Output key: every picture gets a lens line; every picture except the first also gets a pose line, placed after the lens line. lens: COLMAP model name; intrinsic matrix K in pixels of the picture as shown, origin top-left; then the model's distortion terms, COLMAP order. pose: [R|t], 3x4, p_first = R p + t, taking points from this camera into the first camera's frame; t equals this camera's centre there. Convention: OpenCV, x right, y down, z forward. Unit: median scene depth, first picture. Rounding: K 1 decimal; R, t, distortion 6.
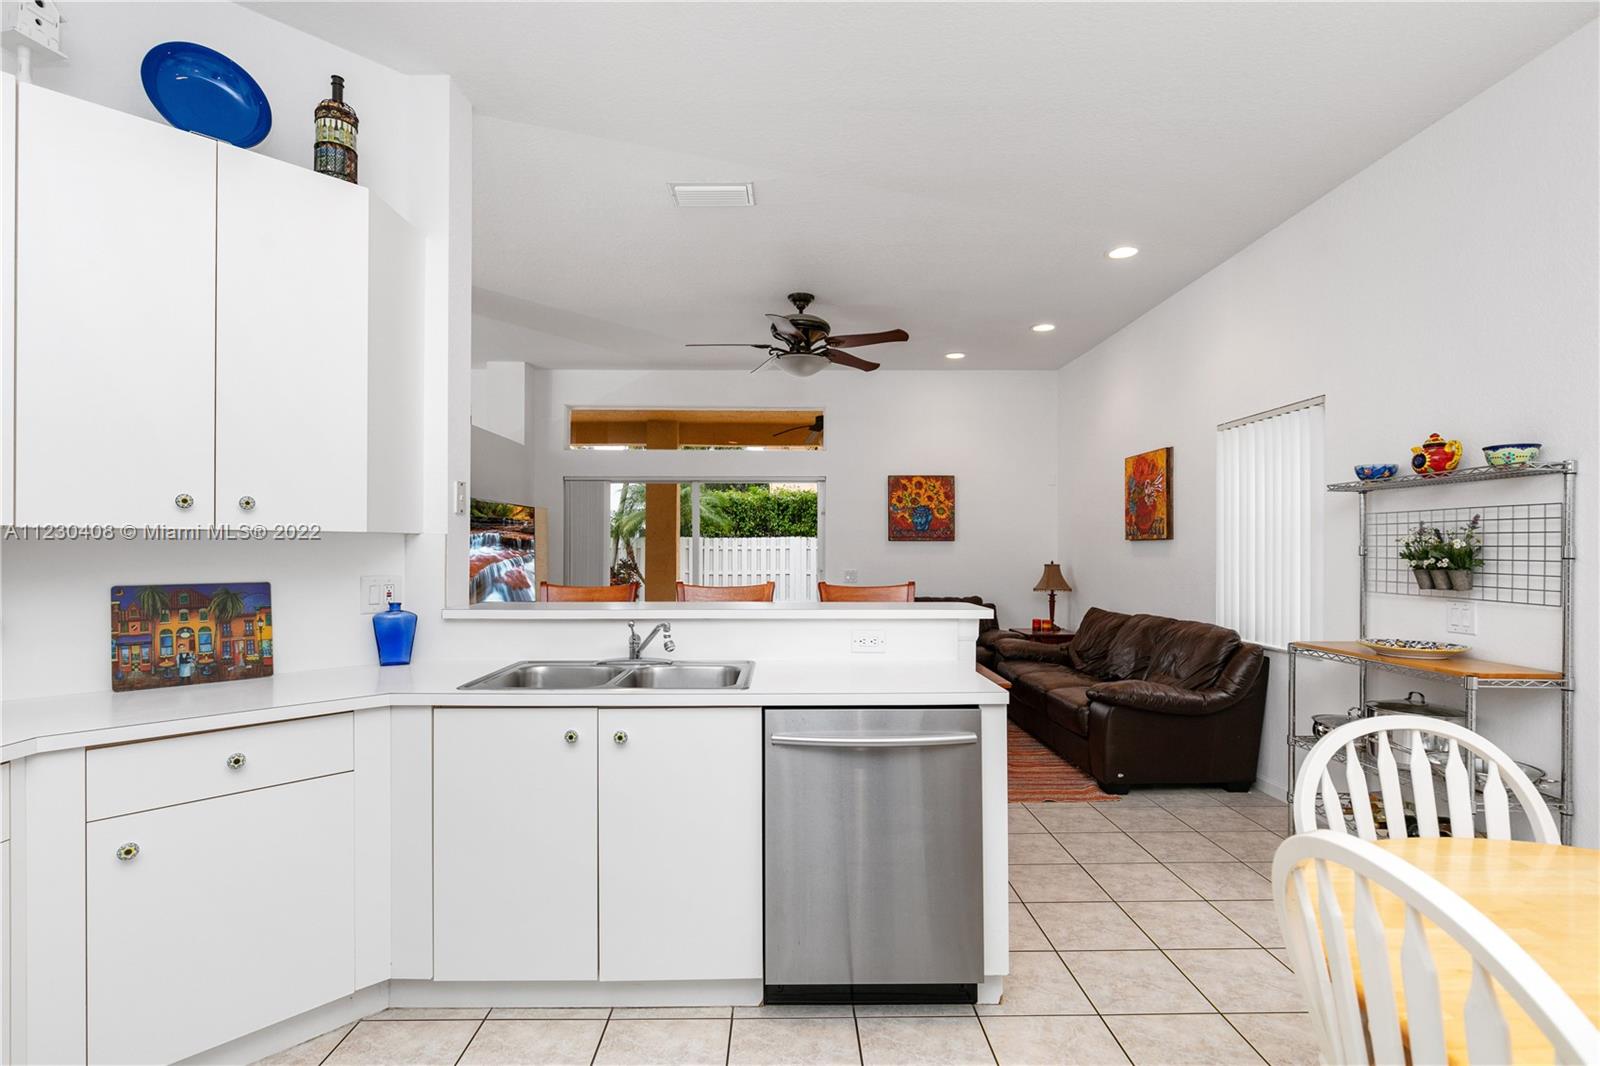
lens RADIAL K [[746.3, 0, 785.2], [0, 746.3, 544.3], [0, 0, 1]] dist [-0.000665, -0.001488]
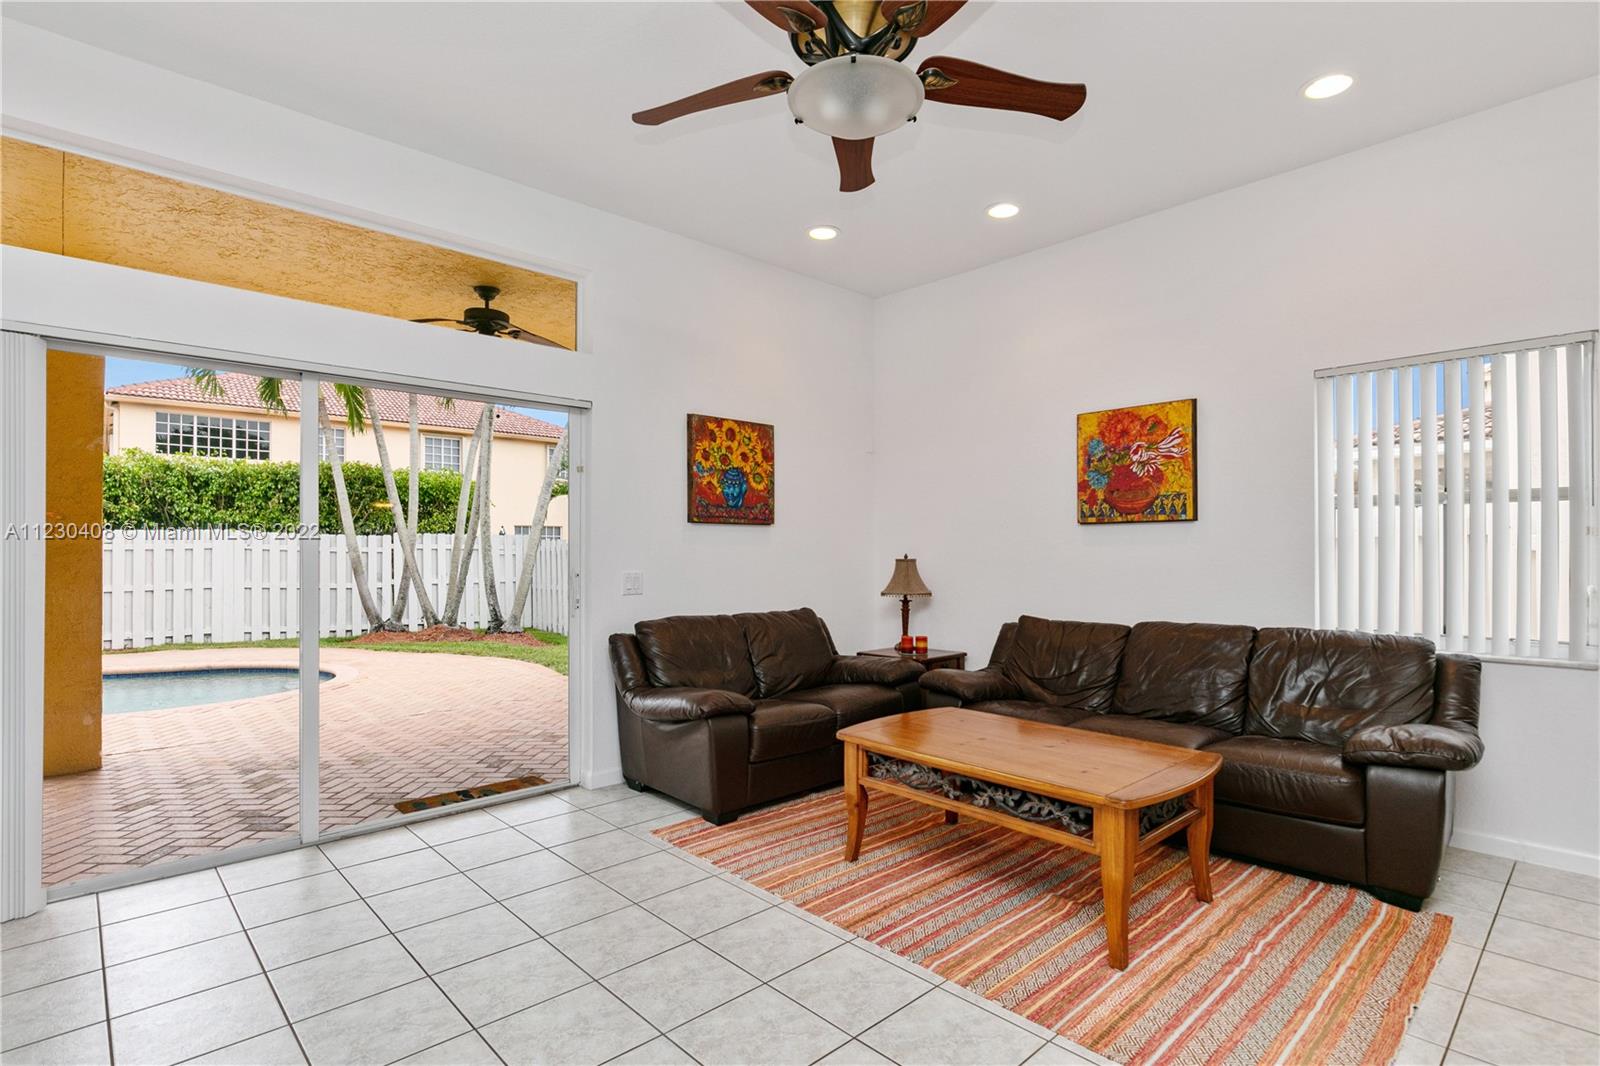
lens RADIAL K [[792.1, 0, 802.2], [0, 792.1, 545.9], [0, 0, 1]] dist [-0.008520, 0.003052]
pose [[0.735507, 0.001648, 0.677515, -0.286505], [0.000003, 0.999997, -0.002435, 0.019436], [-0.677517, 0.001793, 0.735505, 0.609968]]
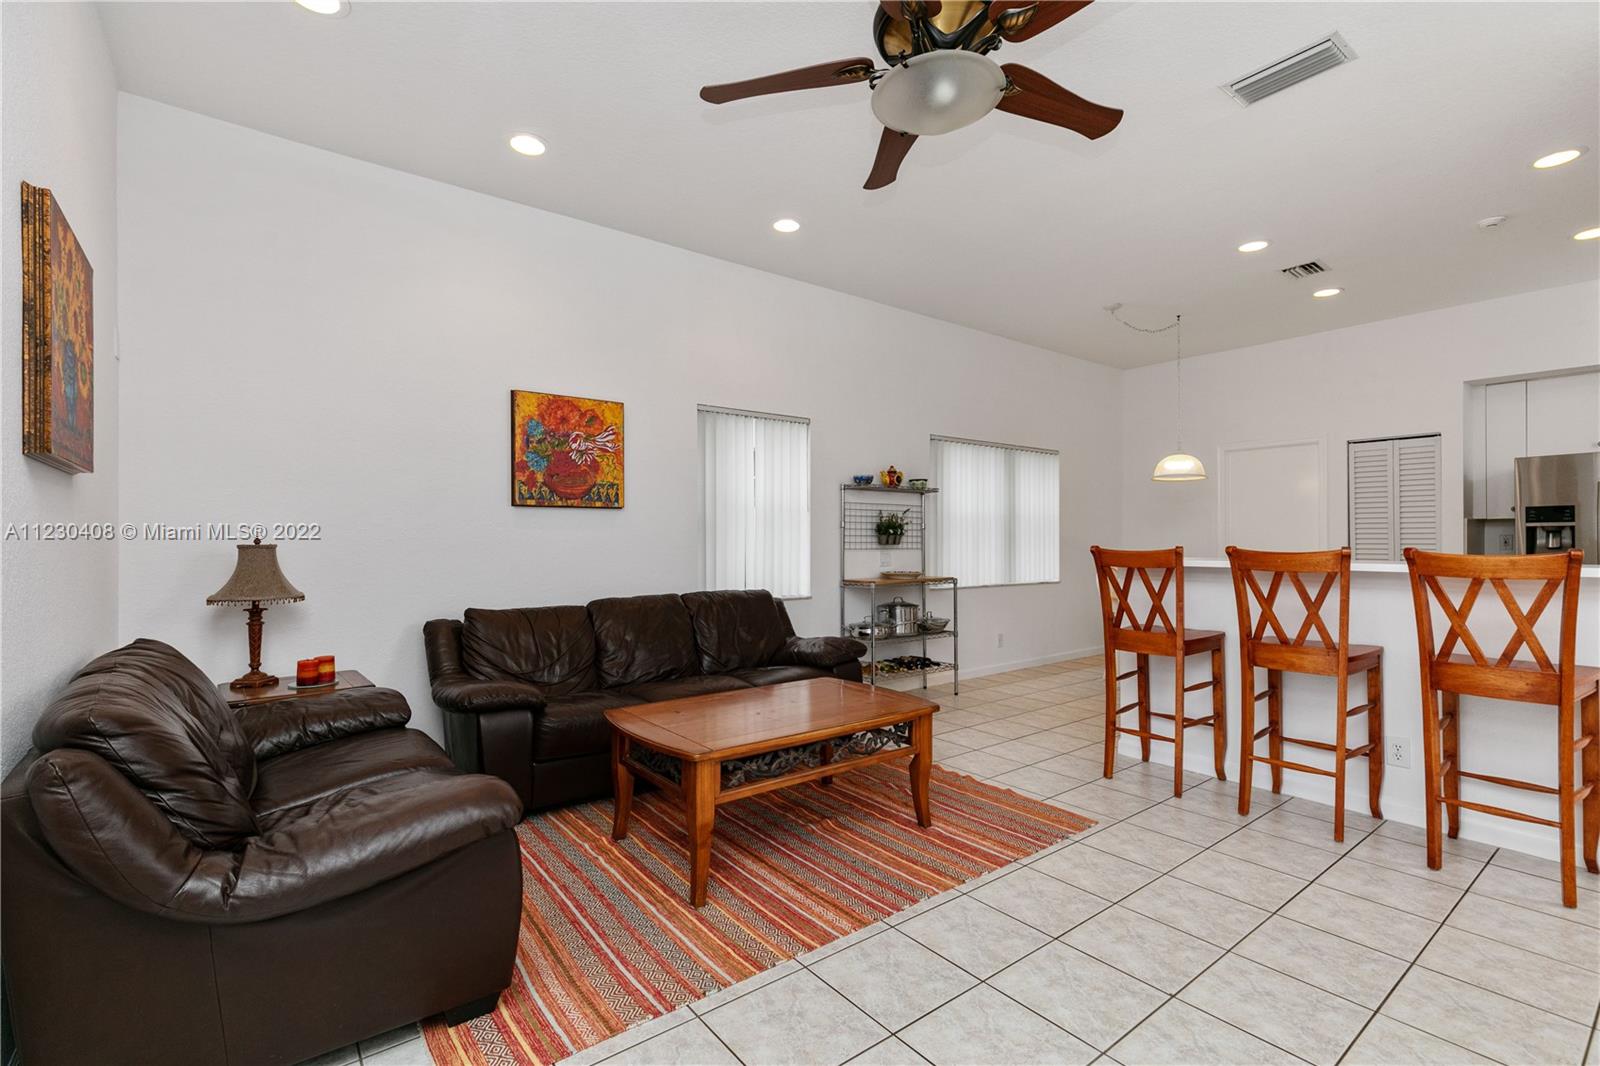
lens RADIAL K [[718.7, 0, 806.1], [0, 718.7, 532.1], [0, 0, 1]] dist [0.001610, 0.000210]
pose [[-0.611833, 0.007603, 0.790951, -0.252427], [-0.005424, 0.999890, -0.013808, 0.028575], [-0.790969, -0.012738, -0.611724, 1.208964]]
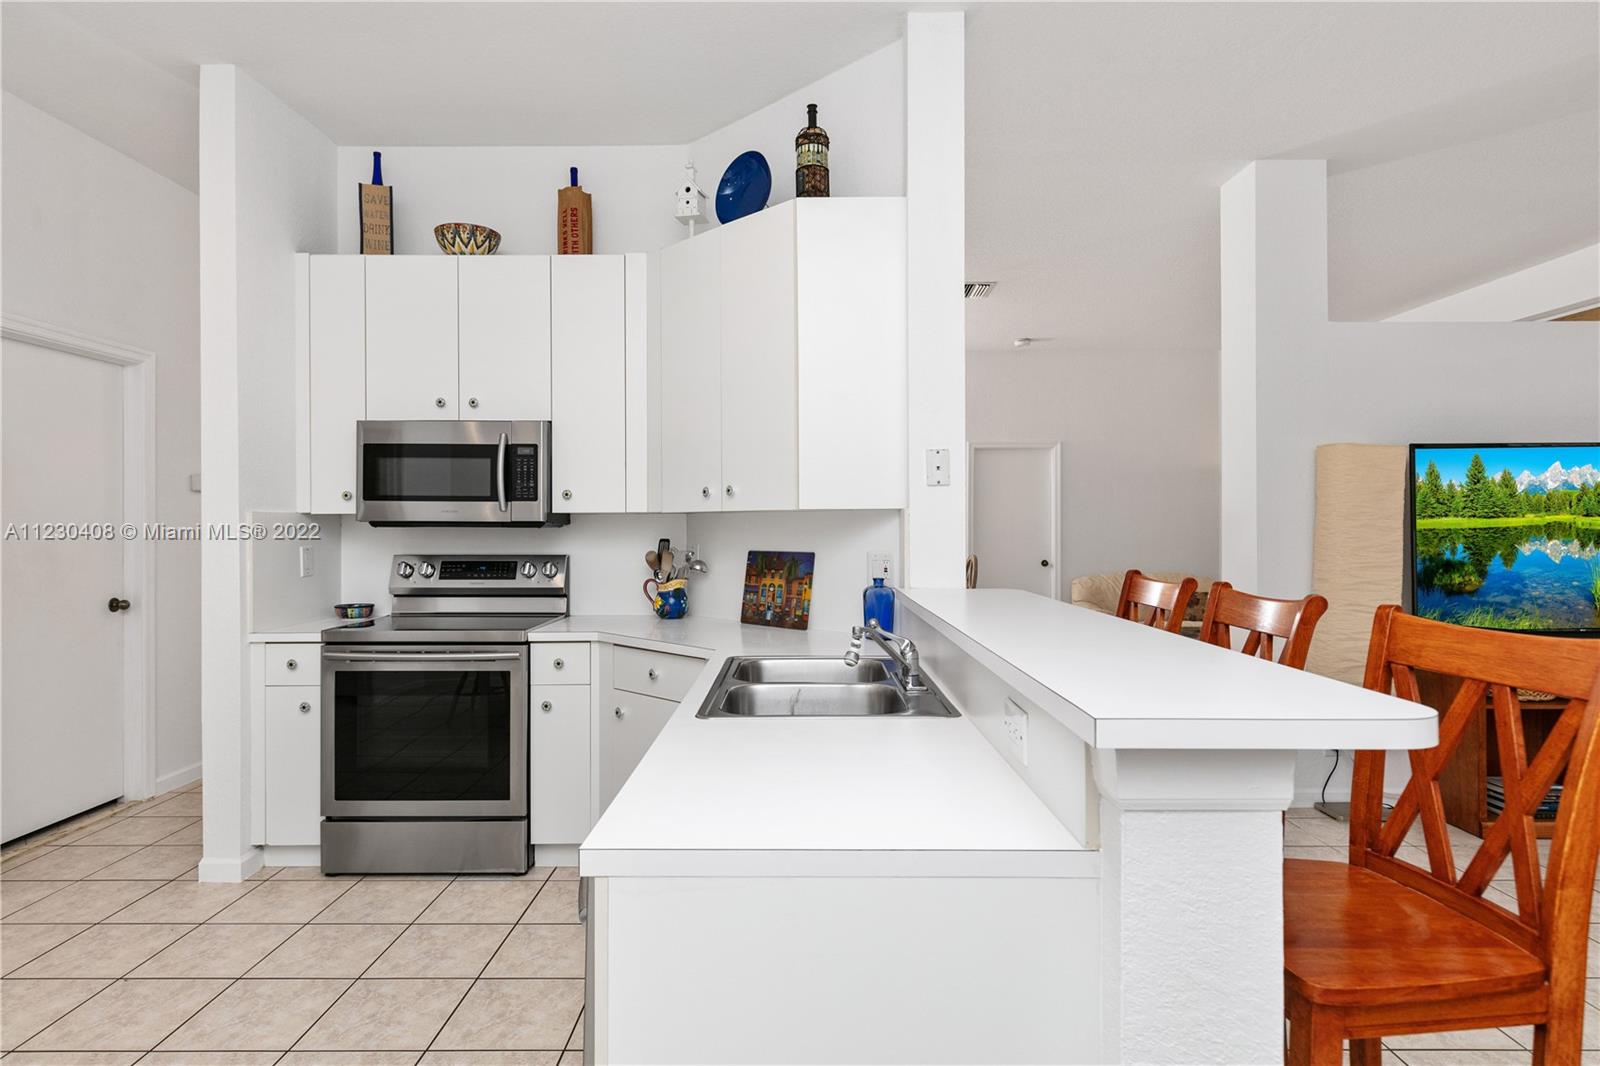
lens RADIAL K [[867.7, 0, 797.0], [0, 867.7, 519.9], [0, 0, 1]] dist [0.003123, -0.003030]
pose [[-0.008642, -0.007090, -0.999938, 0.299301], [0.010444, 0.999920, -0.007180, 0.003339], [0.999908, -0.010505, -0.008567, 0.417710]]
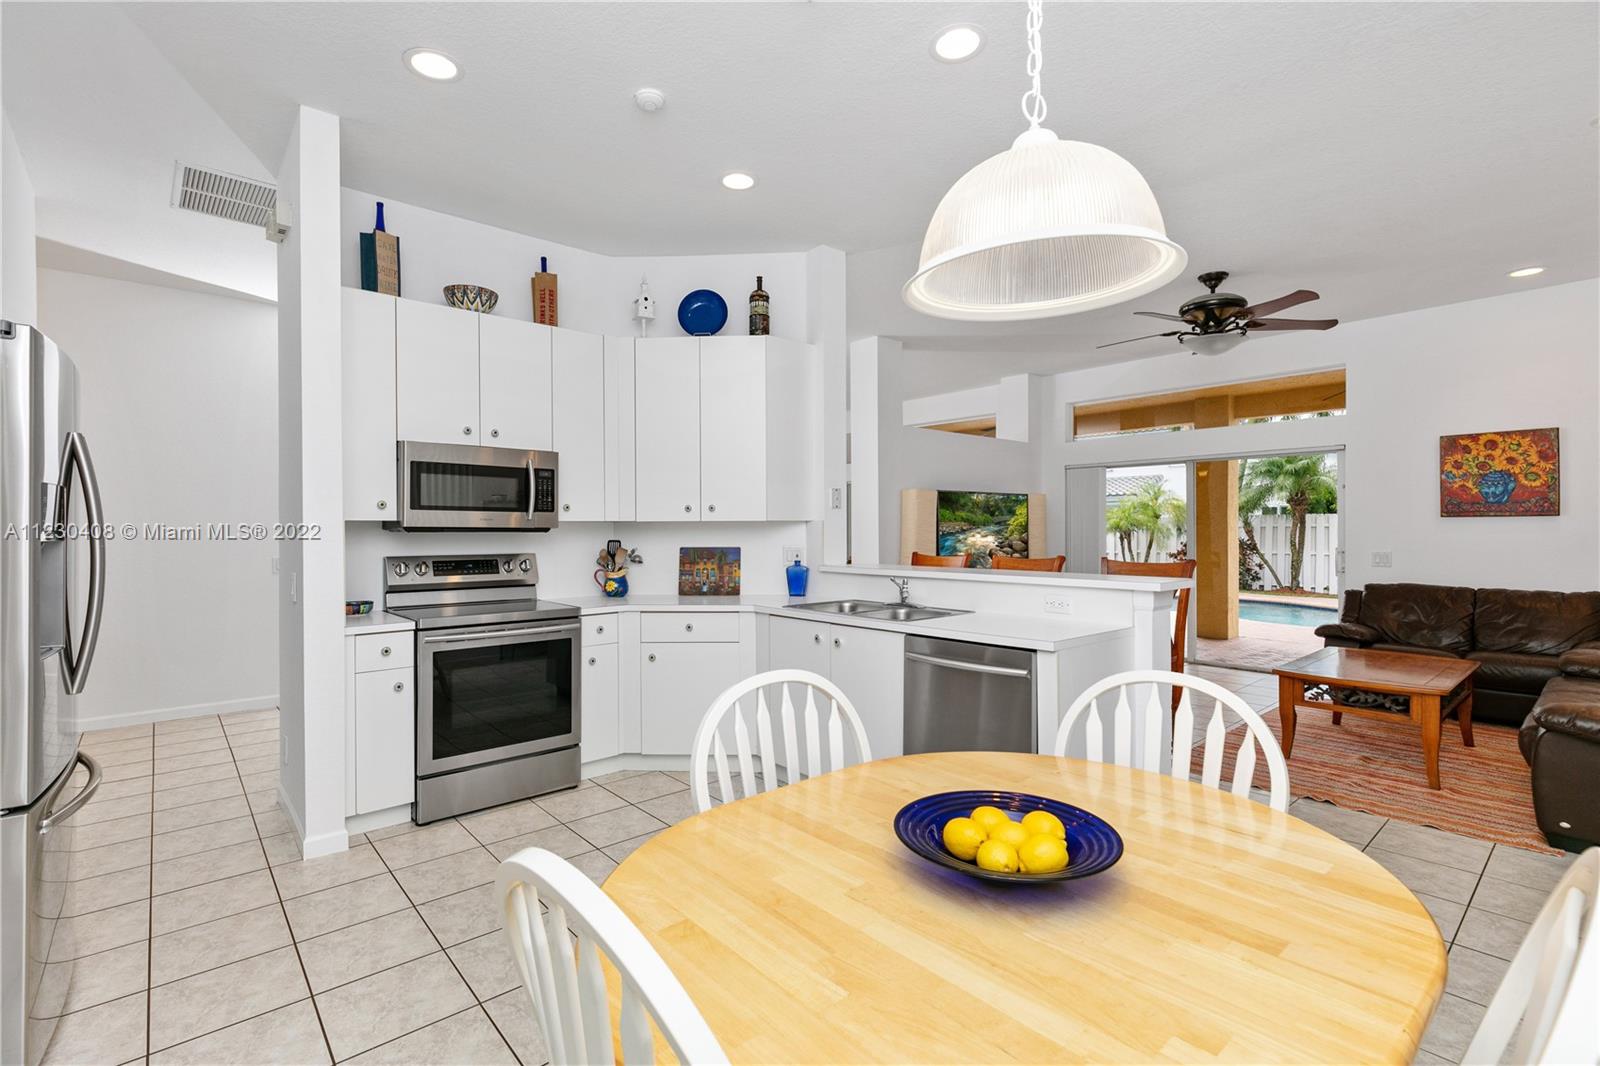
lens RADIAL K [[718.7, 0, 799.8], [0, 718.7, 522.1], [0, 0, 1]] dist [0.001610, 0.000210]
pose [[0.655790, -0.011962, -0.754849, 0.349178], [0.009408, 0.999926, -0.007672, 0.000405], [0.754885, -0.002071, 0.655854, -0.046386]]
